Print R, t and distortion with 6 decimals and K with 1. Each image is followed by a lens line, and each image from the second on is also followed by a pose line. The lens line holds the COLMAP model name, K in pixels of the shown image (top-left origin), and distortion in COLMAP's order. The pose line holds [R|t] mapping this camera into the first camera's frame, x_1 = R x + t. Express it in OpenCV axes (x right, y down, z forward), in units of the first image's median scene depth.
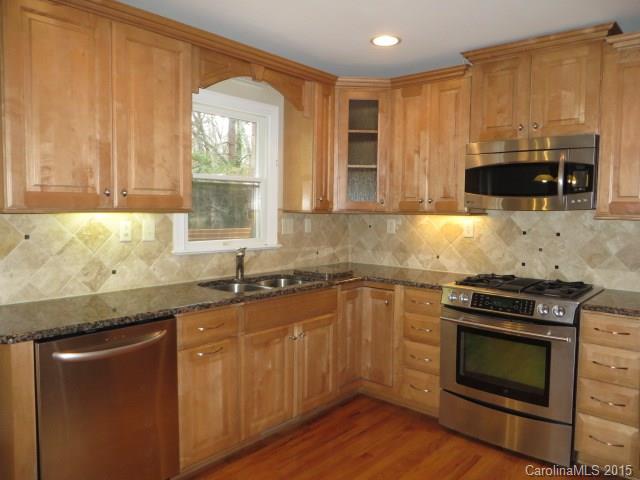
lens RADIAL K [[483.1, 0, 319.8], [0, 483.1, 236.3], [0, 0, 1]] dist [-0.000288, -0.005164]
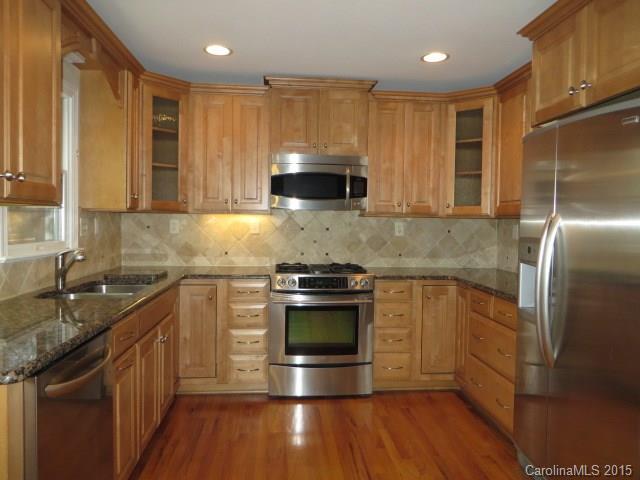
lens RADIAL K [[483.1, 0, 322.5], [0, 483.1, 238.6], [0, 0, 1]] dist [-0.000288, -0.005164]
pose [[0.687271, -0.029826, 0.725789, -0.467498], [0.037800, 0.999271, 0.005270, 0.014170], [-0.725417, 0.023813, 0.687897, 0.102920]]
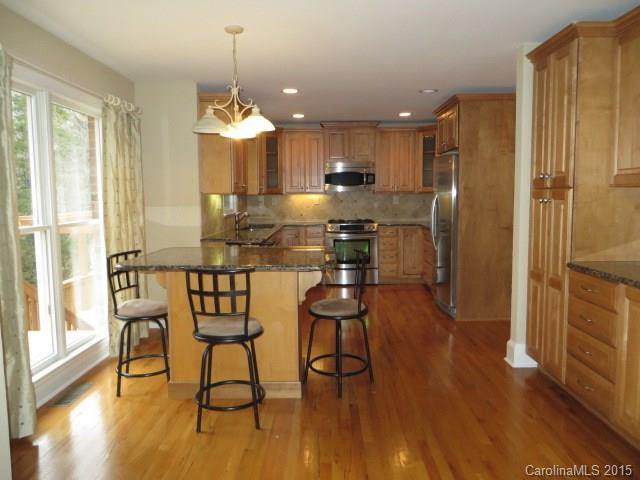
lens RADIAL K [[483.1, 0, 320.3], [0, 483.1, 240.4], [0, 0, 1]] dist [-0.000288, -0.005164]
pose [[0.764476, -0.079974, 0.639673, -1.199091], [0.058614, 0.996788, 0.054572, 0.048897], [-0.641982, -0.004225, 0.766708, -0.739291]]
